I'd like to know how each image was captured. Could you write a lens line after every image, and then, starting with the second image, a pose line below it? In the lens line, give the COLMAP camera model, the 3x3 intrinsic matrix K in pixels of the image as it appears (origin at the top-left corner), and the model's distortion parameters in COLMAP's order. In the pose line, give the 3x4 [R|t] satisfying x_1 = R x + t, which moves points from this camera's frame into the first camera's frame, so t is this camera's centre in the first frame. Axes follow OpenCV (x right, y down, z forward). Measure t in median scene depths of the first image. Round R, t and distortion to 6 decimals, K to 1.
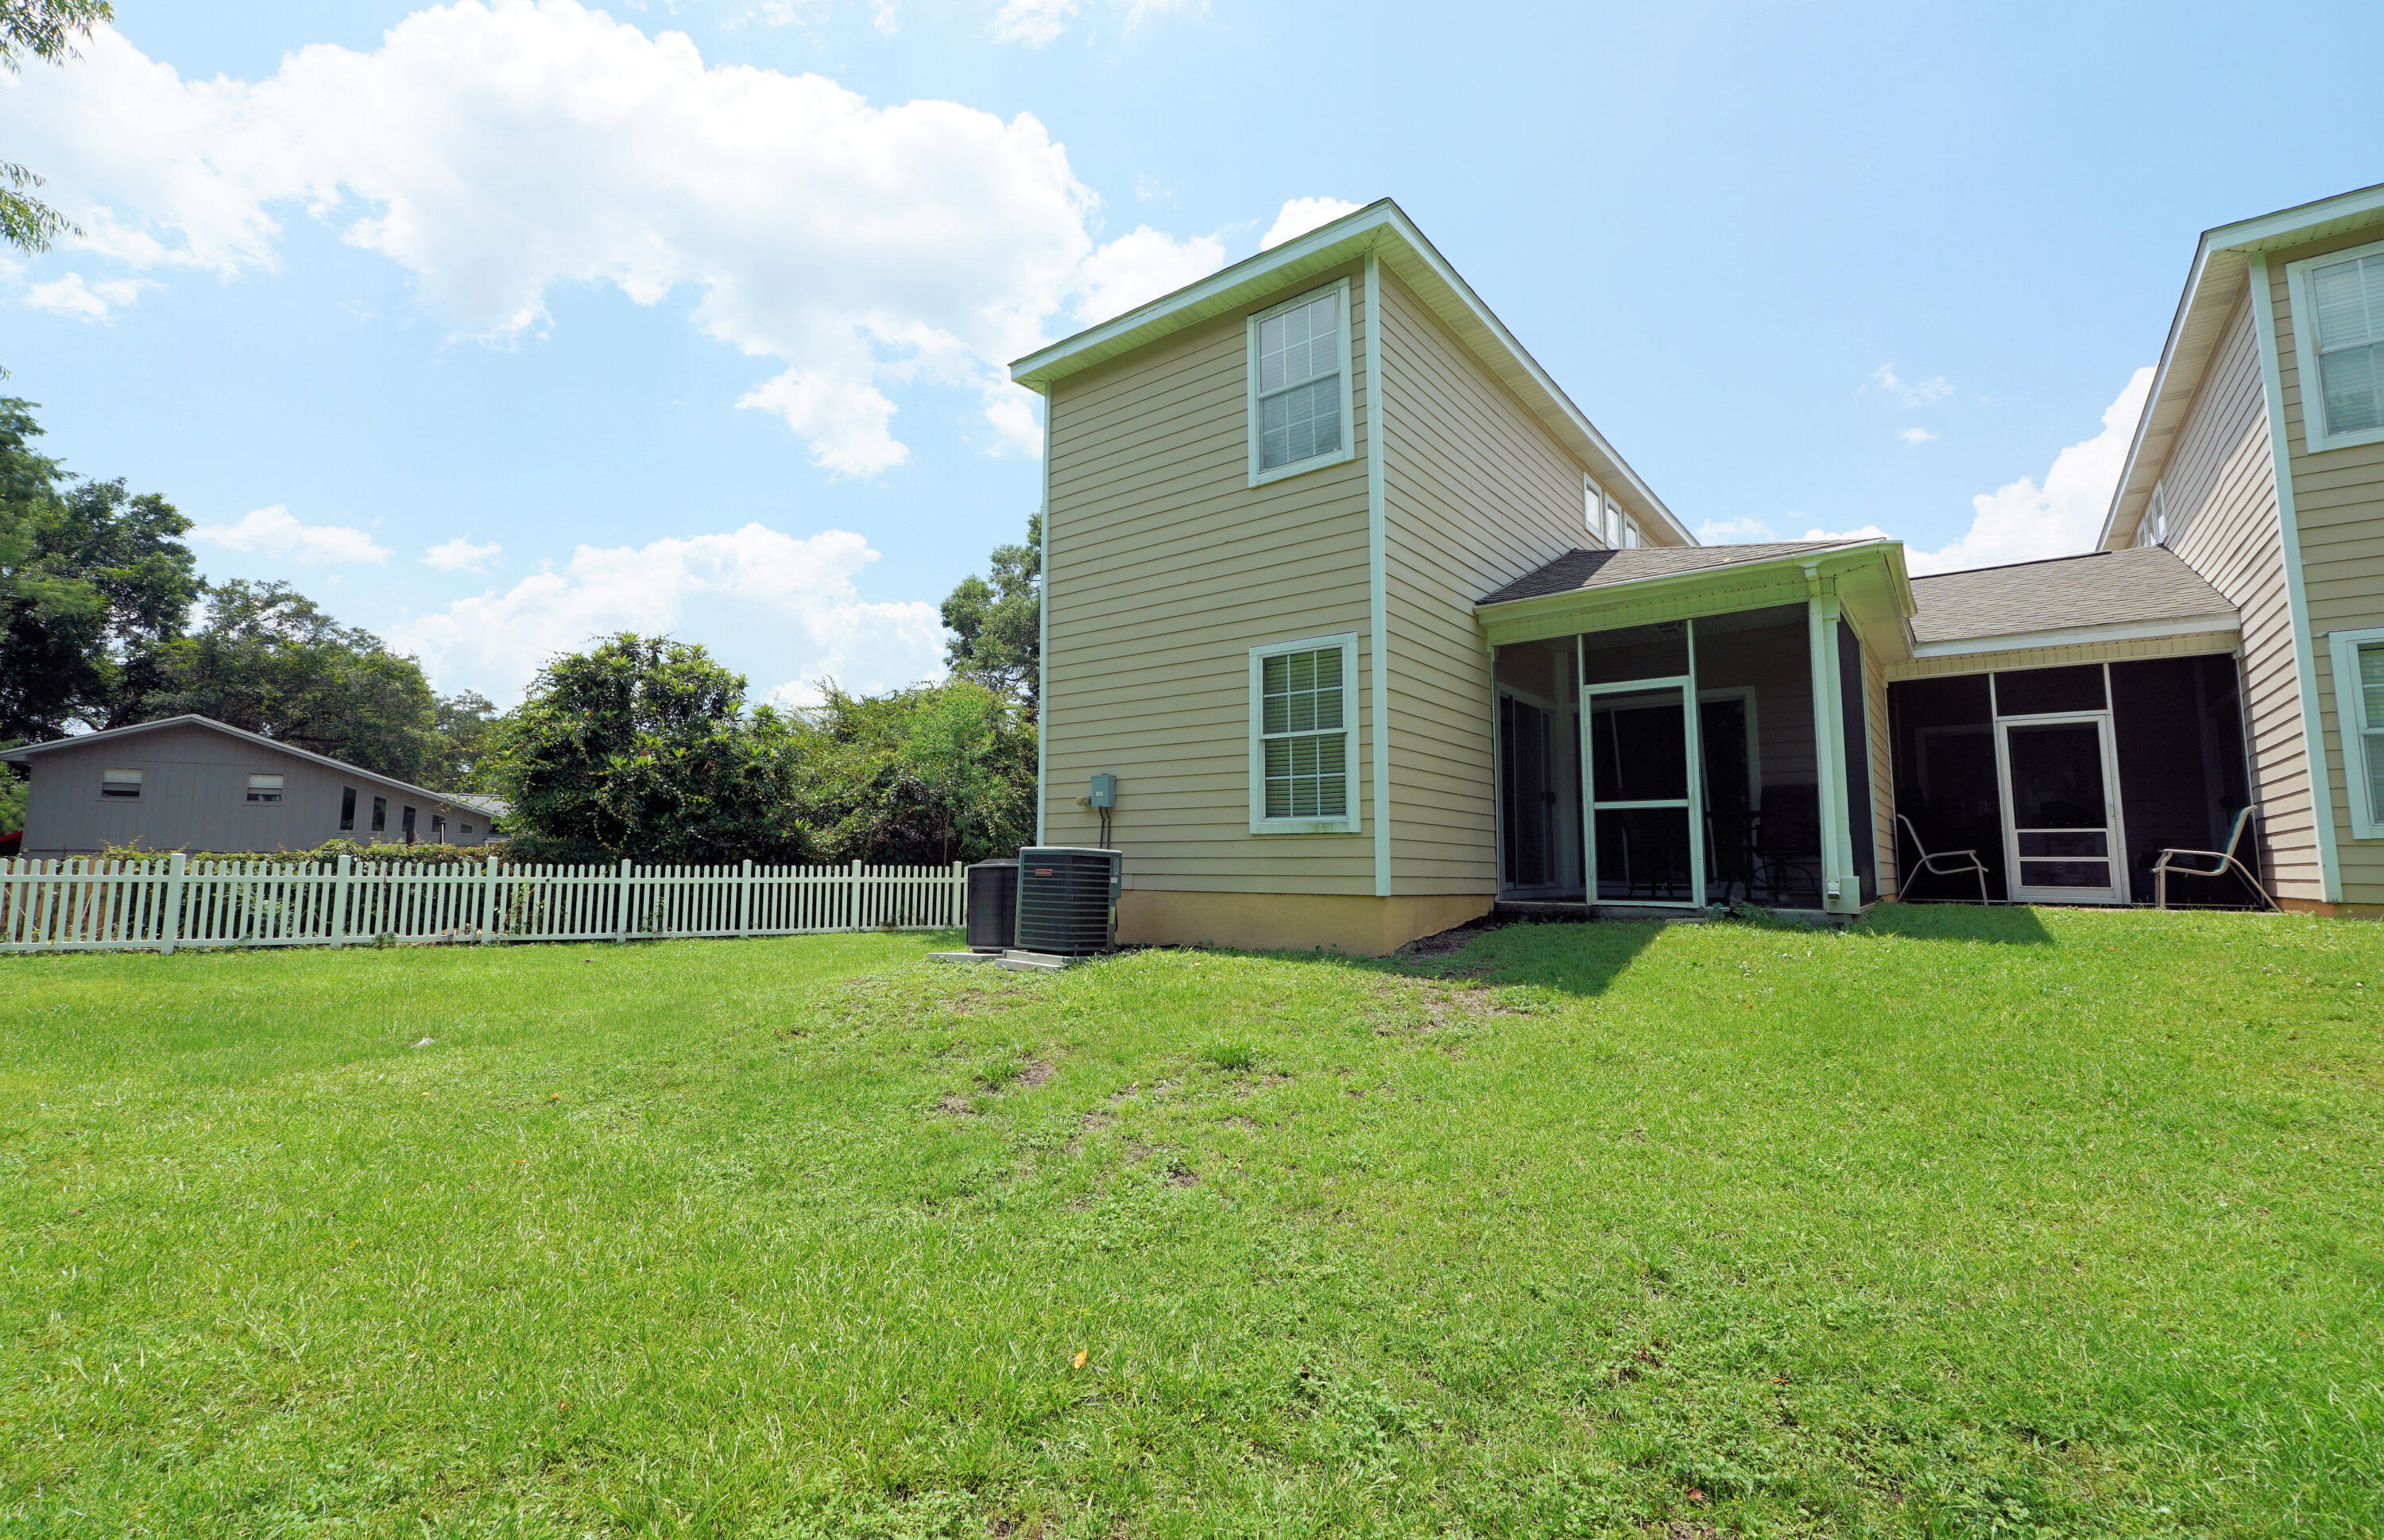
lens RADIAL K [[1018.6, 0, 1183.4], [0, 1018.6, 755.0], [0, 0, 1]] dist [-0.013709, 0.000034]
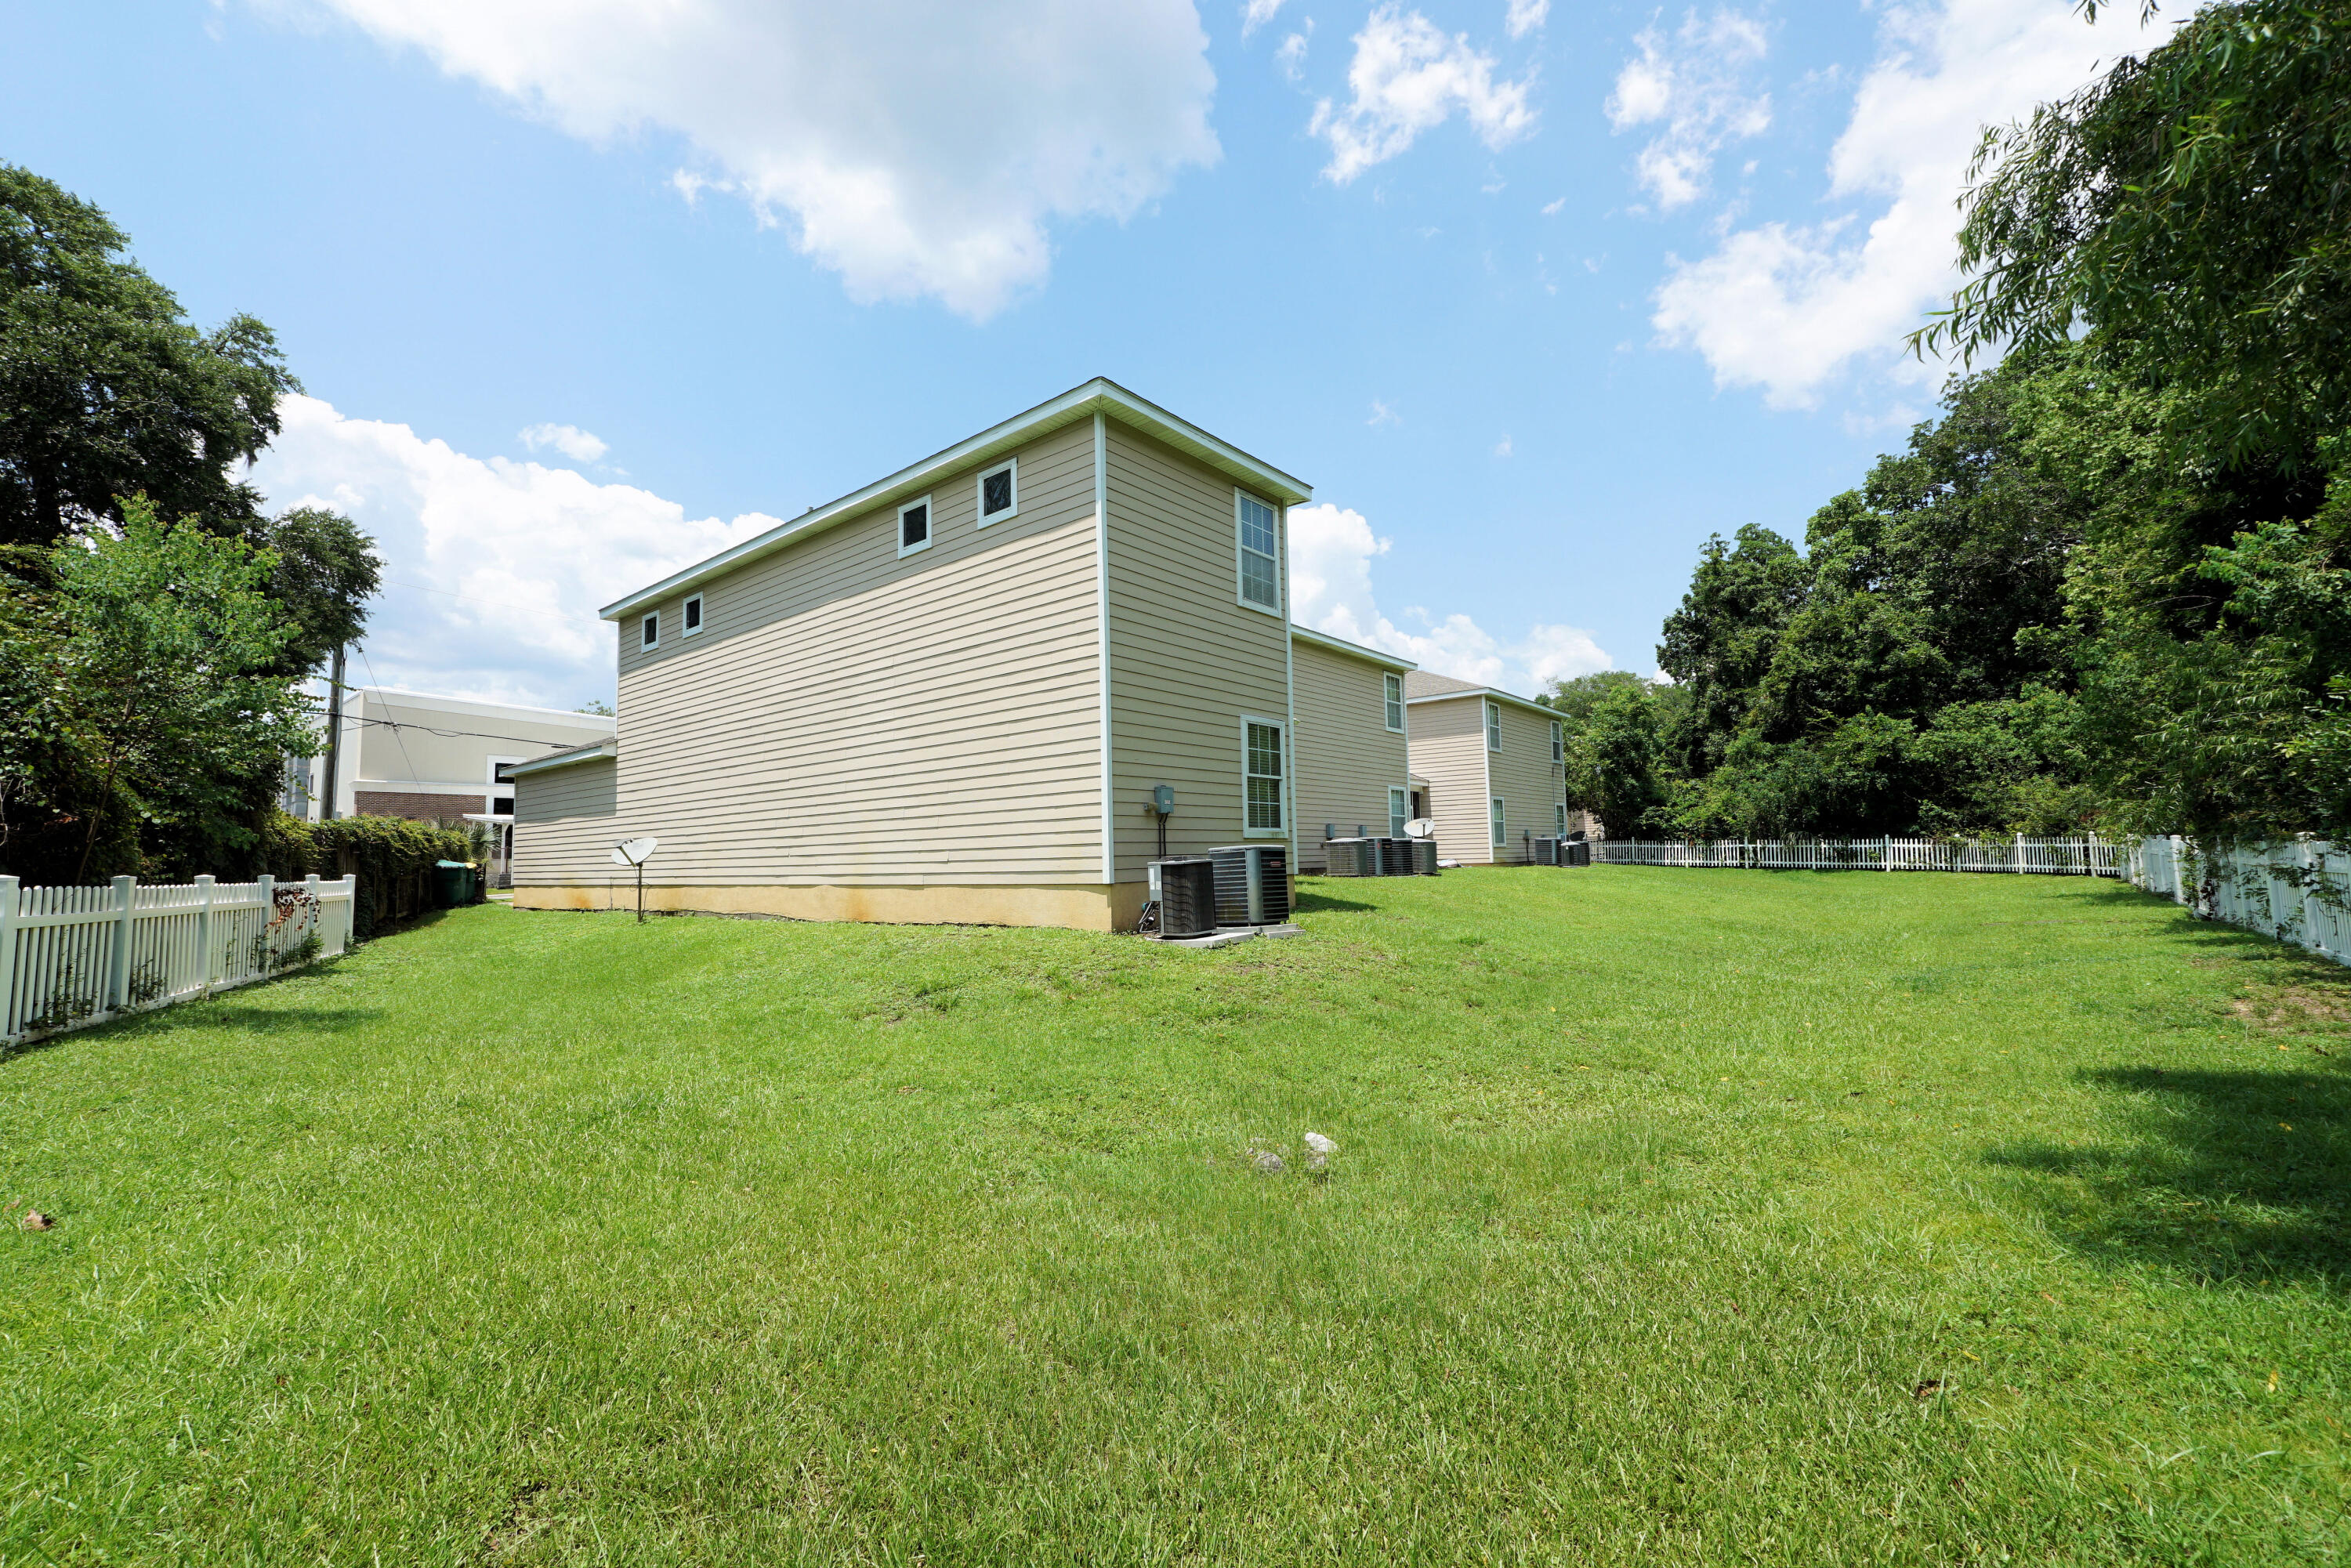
lens RADIAL K [[971.5, 0, 1150.2], [0, 971.5, 775.8], [0, 0, 1]] dist [-0.014707, 0.000728]
pose [[0.037023, 0.079683, 0.996133, -1.352463], [-0.085000, 0.993455, -0.076309, 0.105847], [-0.995693, -0.081846, 0.043554, 1.063137]]
